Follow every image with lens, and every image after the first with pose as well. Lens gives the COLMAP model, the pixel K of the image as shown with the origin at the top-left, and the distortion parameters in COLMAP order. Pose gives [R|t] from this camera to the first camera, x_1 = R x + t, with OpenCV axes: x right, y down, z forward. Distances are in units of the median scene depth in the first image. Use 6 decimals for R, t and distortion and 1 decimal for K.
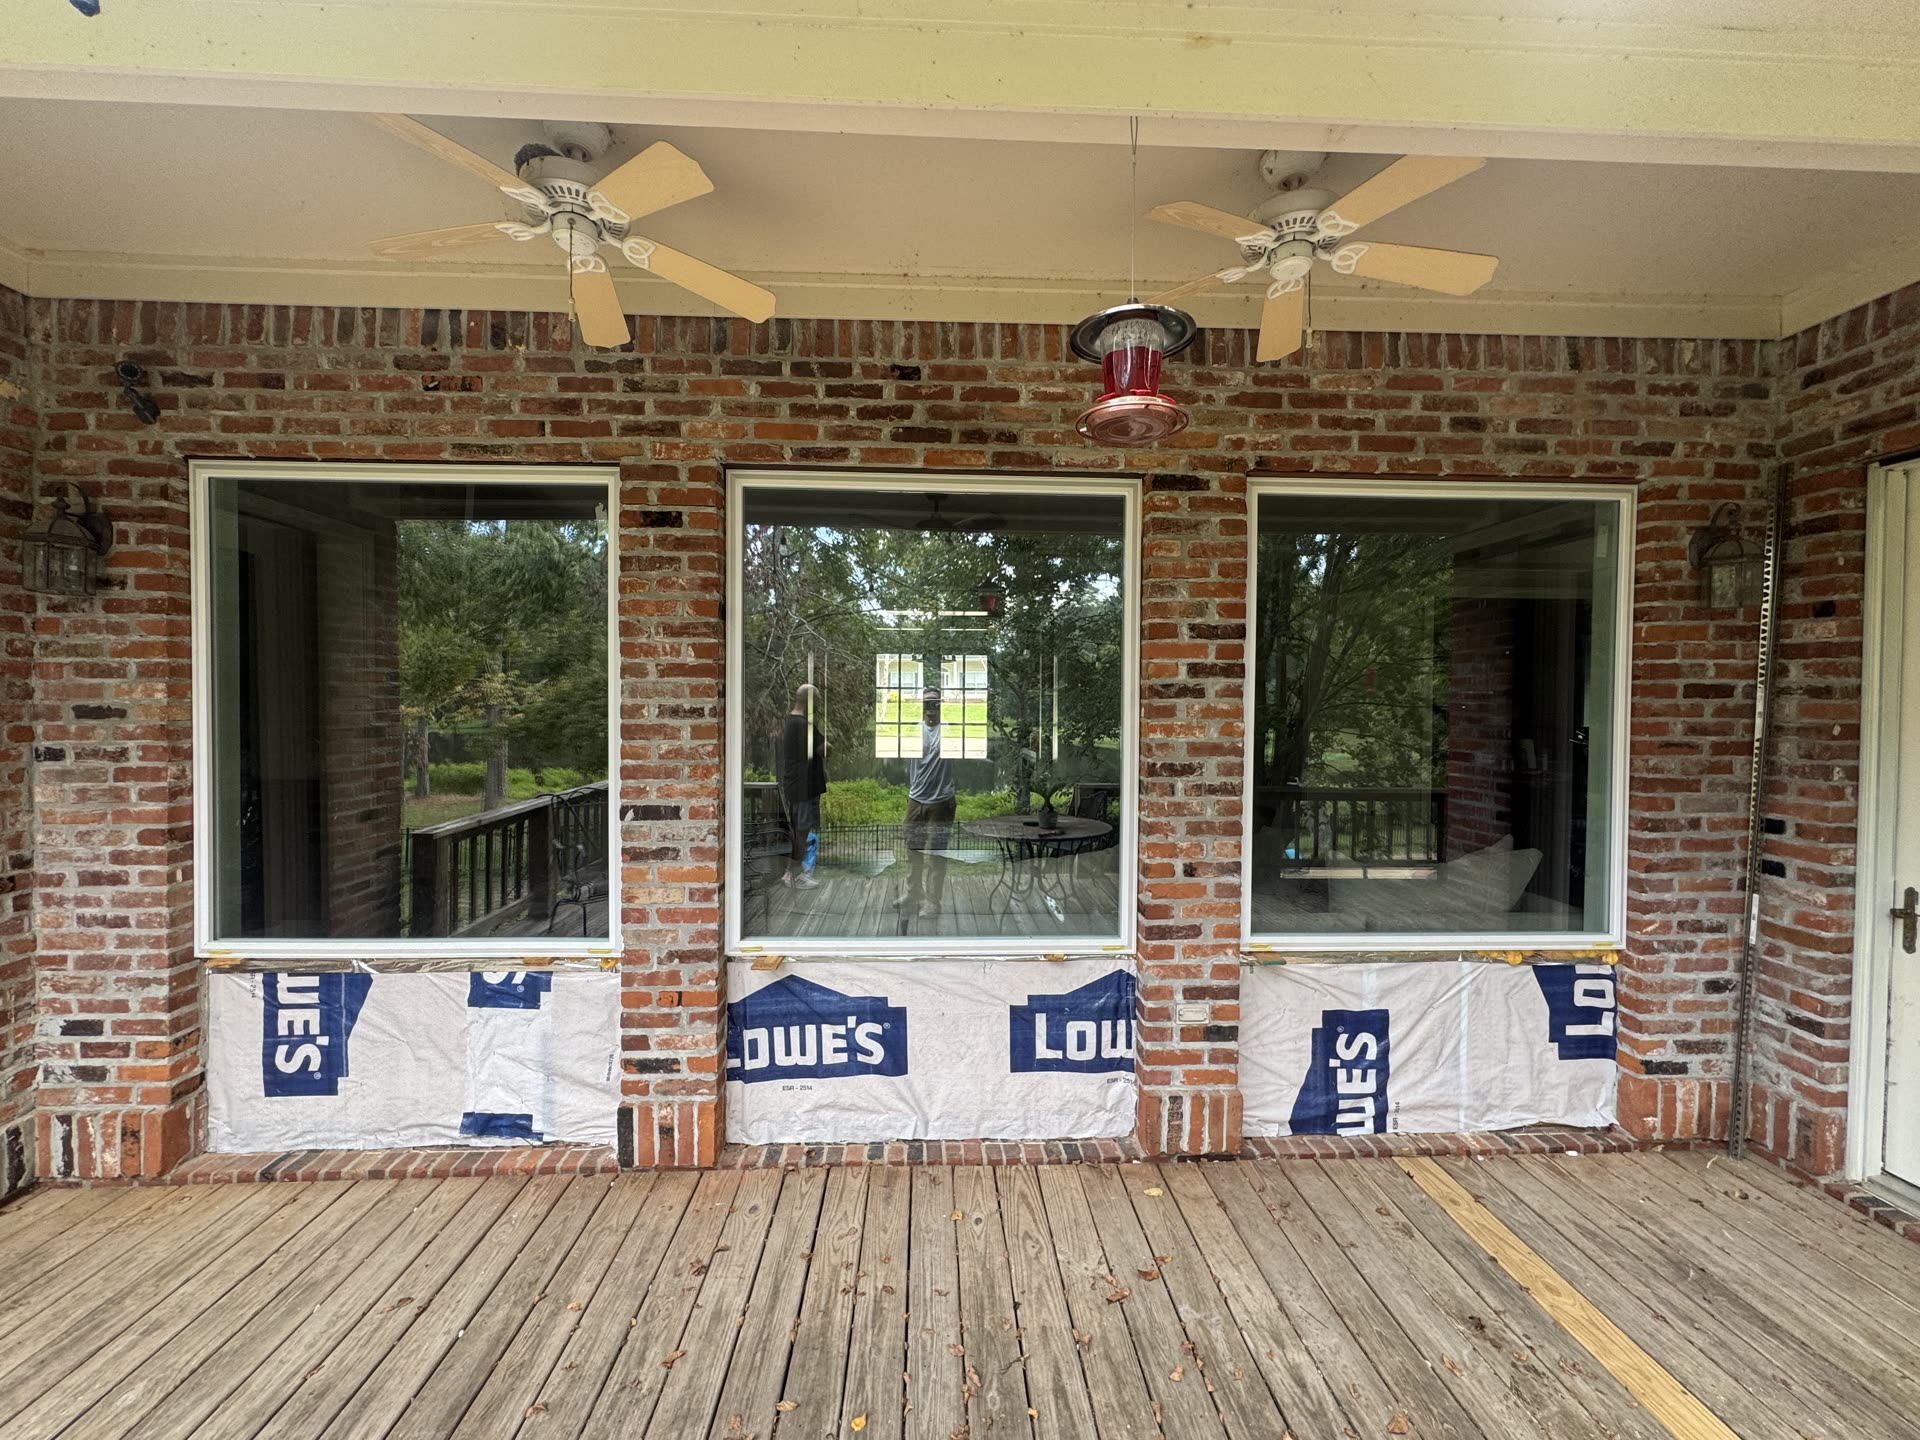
lens RADIAL K [[753.3, 0, 956.2], [0, 753.3, 718.7], [0, 0, 1]] dist [-0.002247, 0.000528]
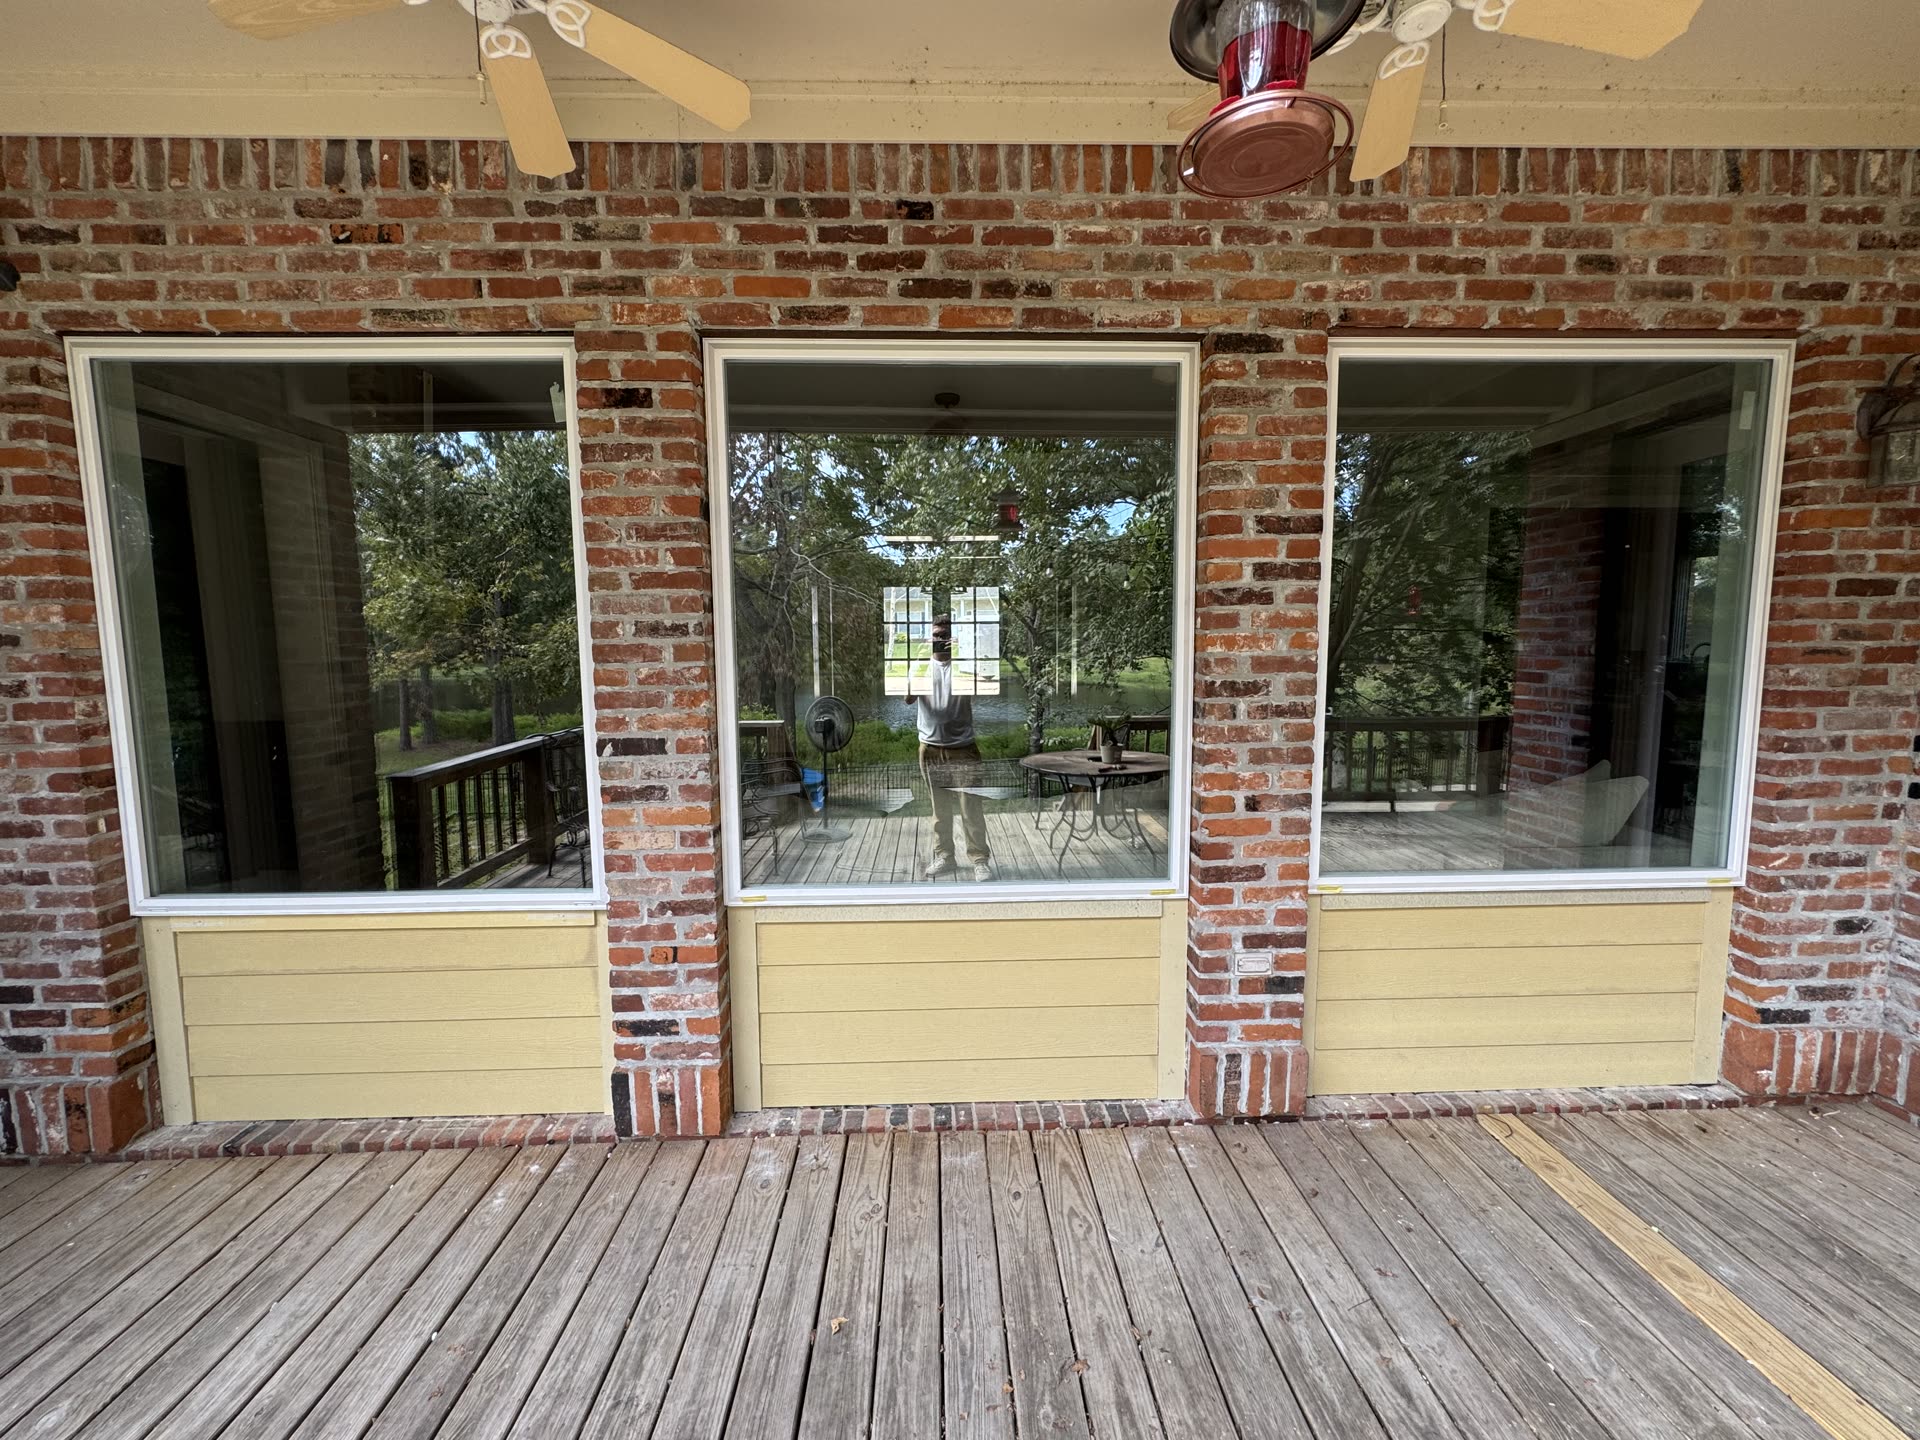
lens RADIAL K [[753.3, 0, 956.2], [0, 753.3, 718.7], [0, 0, 1]] dist [-0.002247, 0.000528]
pose [[0.999825, -0.014932, -0.011292, -0.021170], [0.015775, 0.996775, 0.078679, 0.029472], [0.010081, -0.078844, 0.996836, 0.137856]]
